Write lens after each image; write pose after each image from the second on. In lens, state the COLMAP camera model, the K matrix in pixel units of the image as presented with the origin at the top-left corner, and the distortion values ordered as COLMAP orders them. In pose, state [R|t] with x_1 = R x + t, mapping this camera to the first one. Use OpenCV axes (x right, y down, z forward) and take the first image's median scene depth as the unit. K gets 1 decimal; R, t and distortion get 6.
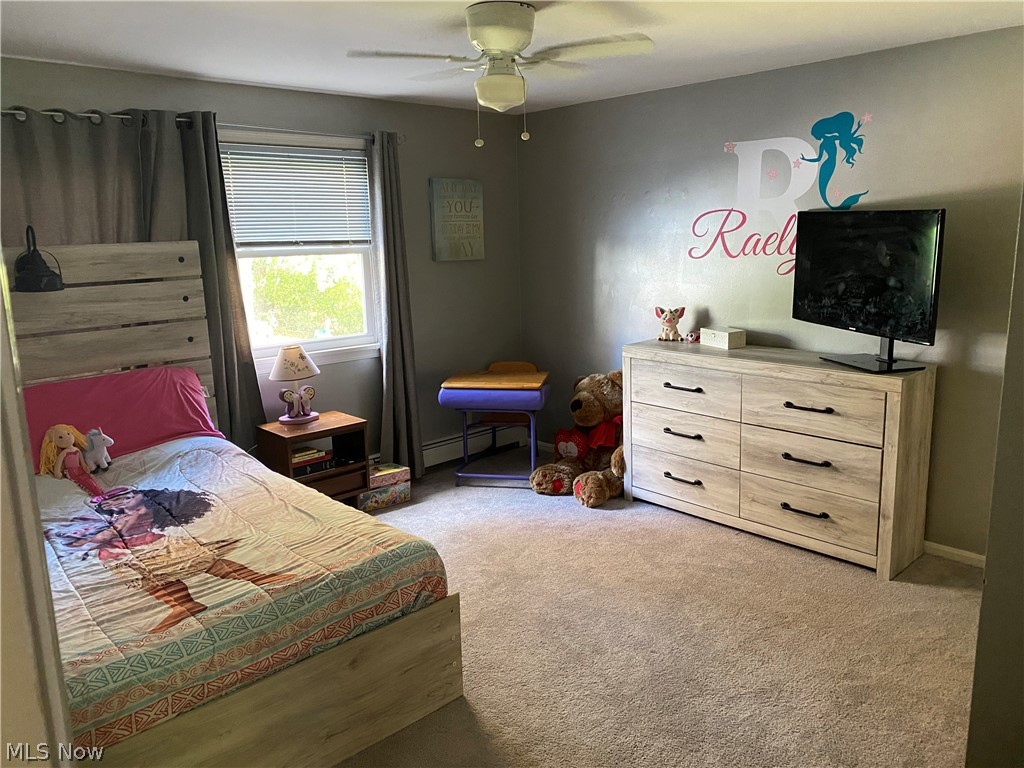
lens RADIAL K [[783.0, 0, 510.4], [0, 783.0, 382.0], [0, 0, 1]] dist [0.059943, -0.067971]
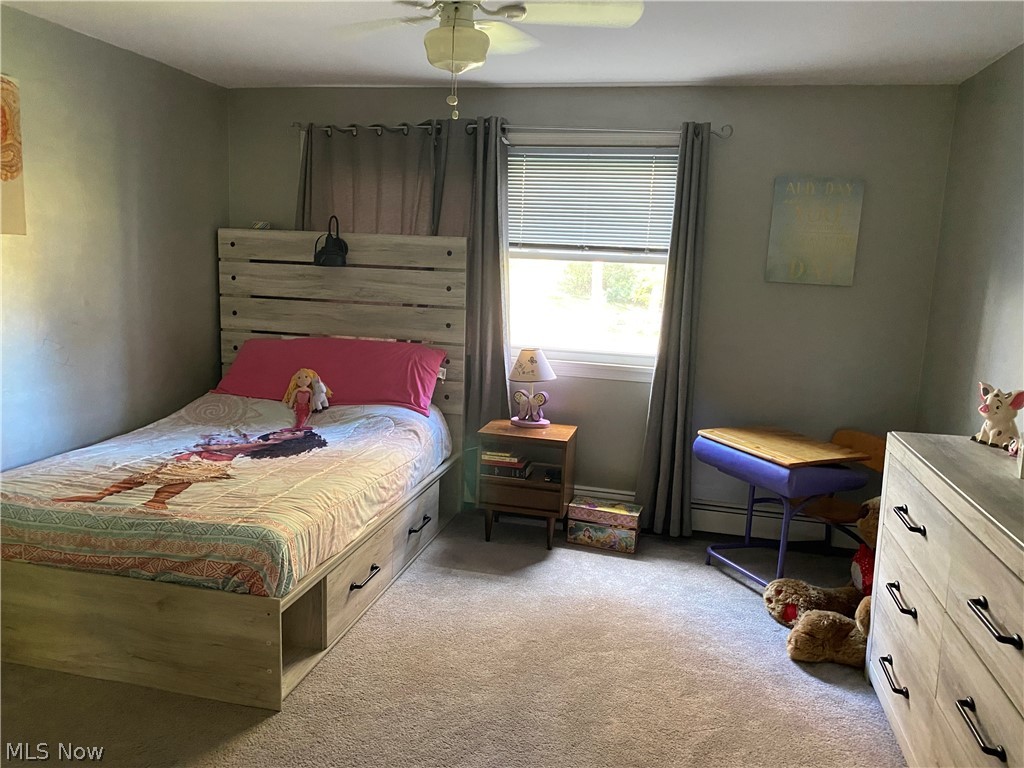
lens RADIAL K [[783.0, 0, 507.0], [0, 783.0, 382.4], [0, 0, 1]] dist [0.059943, -0.067971]
pose [[0.544178, 0.182741, -0.818826, 0.570009], [-0.216086, 0.973591, 0.073673, -0.077282], [0.810665, 0.136845, 0.569294, 0.467416]]
